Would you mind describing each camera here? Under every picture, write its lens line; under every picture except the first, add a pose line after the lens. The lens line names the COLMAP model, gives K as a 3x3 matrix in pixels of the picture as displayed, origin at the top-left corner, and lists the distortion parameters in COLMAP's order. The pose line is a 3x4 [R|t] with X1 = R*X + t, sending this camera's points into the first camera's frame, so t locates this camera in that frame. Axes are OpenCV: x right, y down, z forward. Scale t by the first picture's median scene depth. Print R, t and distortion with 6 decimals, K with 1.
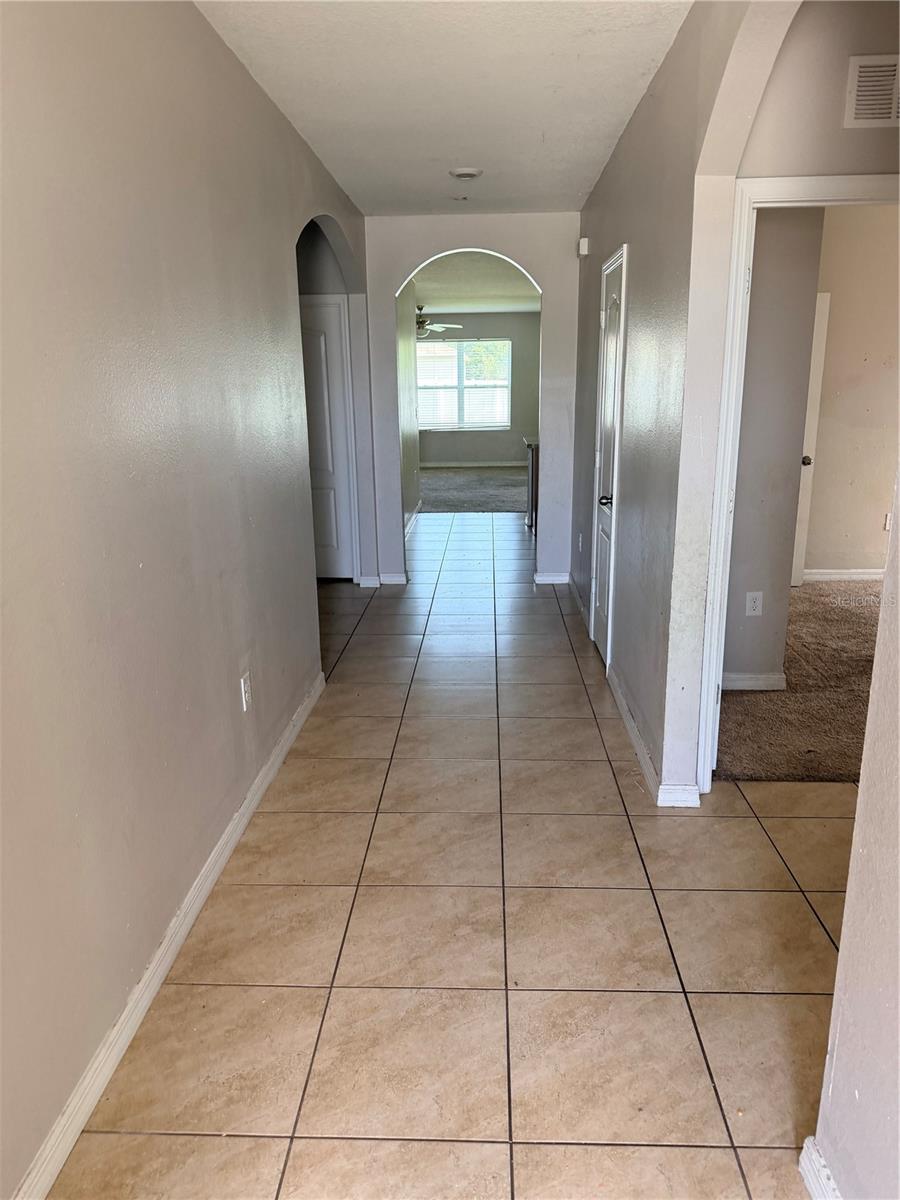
lens RADIAL K [[850.5, 0, 449.8], [0, 850.5, 600.6], [0, 0, 1]] dist [0.003722, 0.001504]
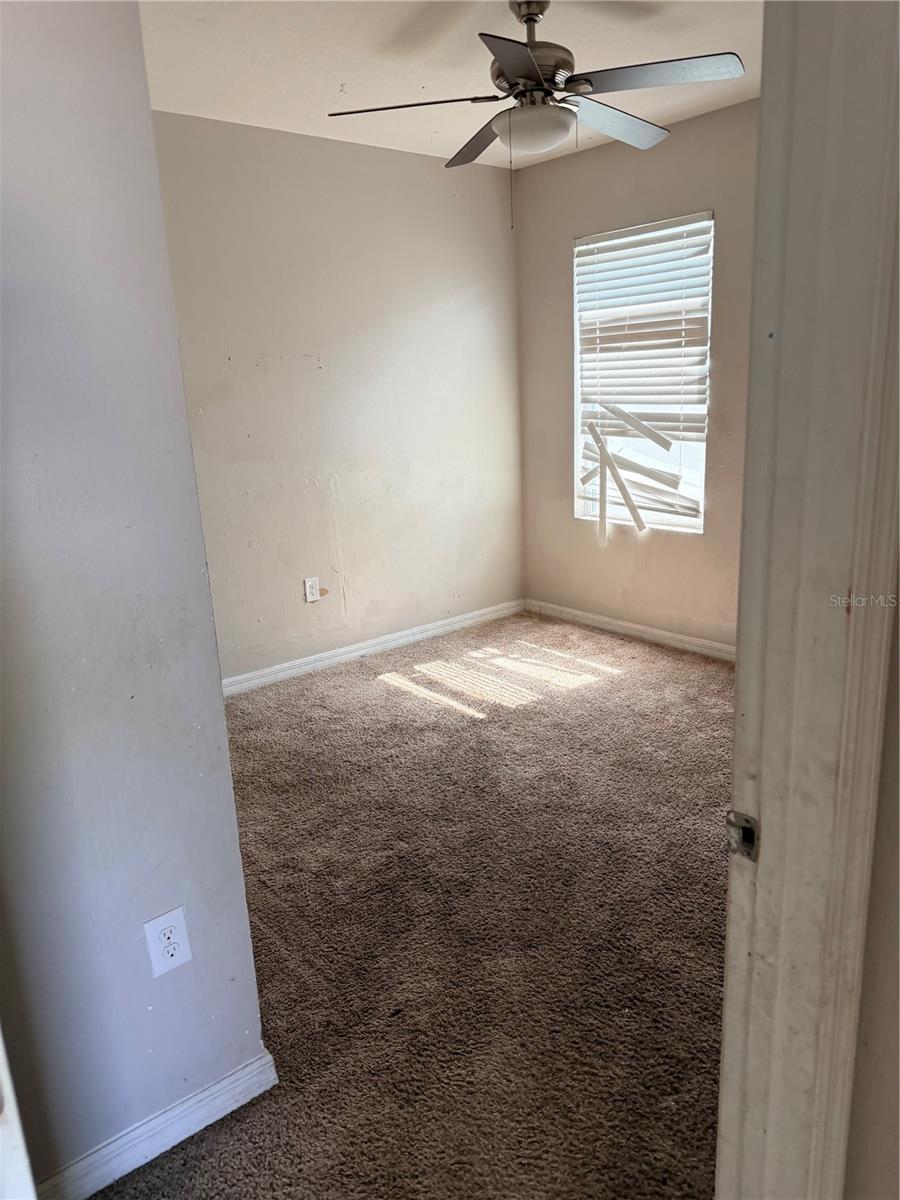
lens RADIAL K [[850.5, 0, 448.8], [0, 850.5, 600.9], [0, 0, 1]] dist [0.003722, 0.001504]
pose [[0.743167, -0.190094, 0.641535, 0.148539], [0.202244, 0.977765, 0.055440, -0.096974], [-0.637809, 0.088545, 0.765088, 0.385363]]
